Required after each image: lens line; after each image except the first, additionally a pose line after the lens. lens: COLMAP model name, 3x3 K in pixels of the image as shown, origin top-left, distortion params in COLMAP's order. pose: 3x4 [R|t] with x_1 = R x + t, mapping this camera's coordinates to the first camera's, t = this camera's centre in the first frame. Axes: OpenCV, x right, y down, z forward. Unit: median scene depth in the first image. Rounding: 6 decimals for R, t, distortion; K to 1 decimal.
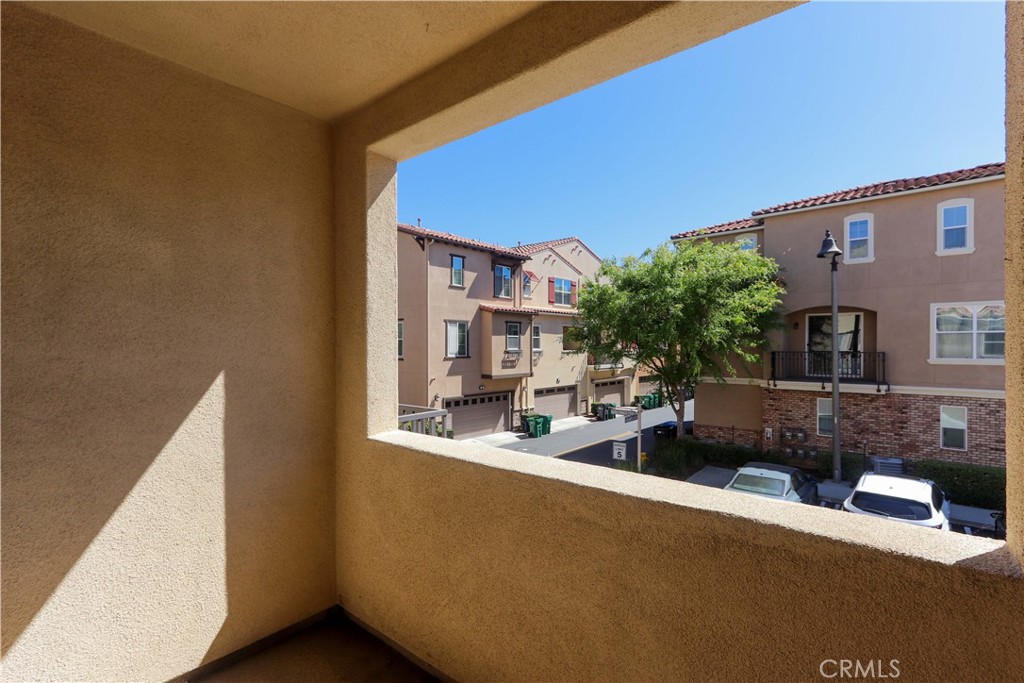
lens RADIAL K [[475.9, 0, 512.9], [0, 475.9, 343.8], [0, 0, 1]] dist [0.004995, 0.000637]
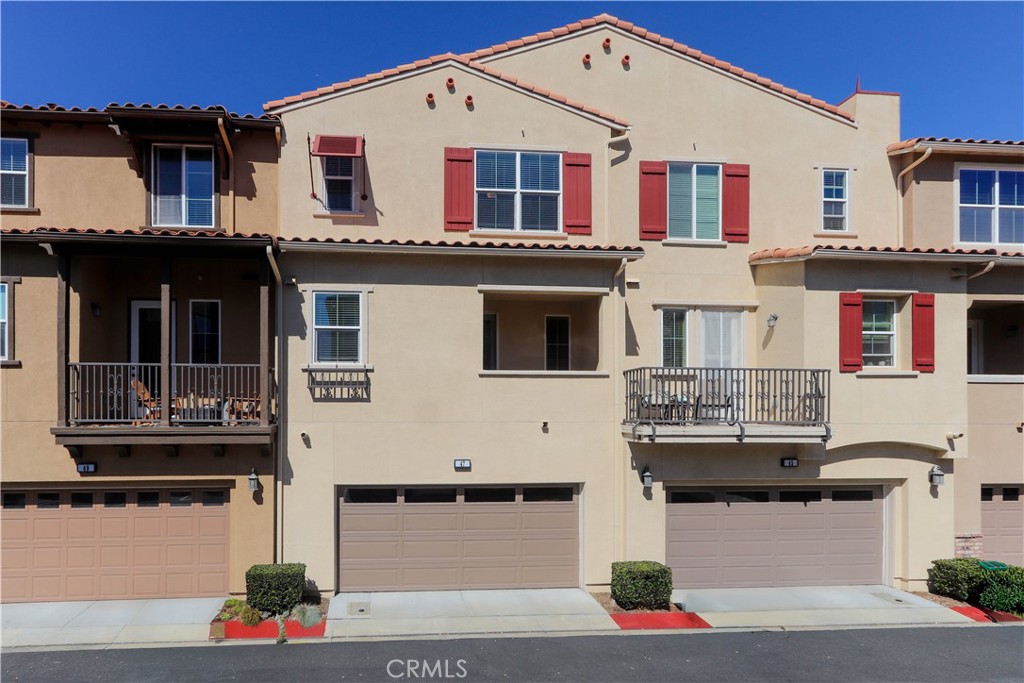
lens RADIAL K [[475.9, 0, 511.8], [0, 475.9, 341.0], [0, 0, 1]] dist [0.004995, 0.000637]
pose [[0.699124, 0.002260, -0.714997, 0.340297], [-0.000372, 0.999996, 0.002797, -0.006892], [0.715000, -0.001689, 0.699122, 0.790356]]
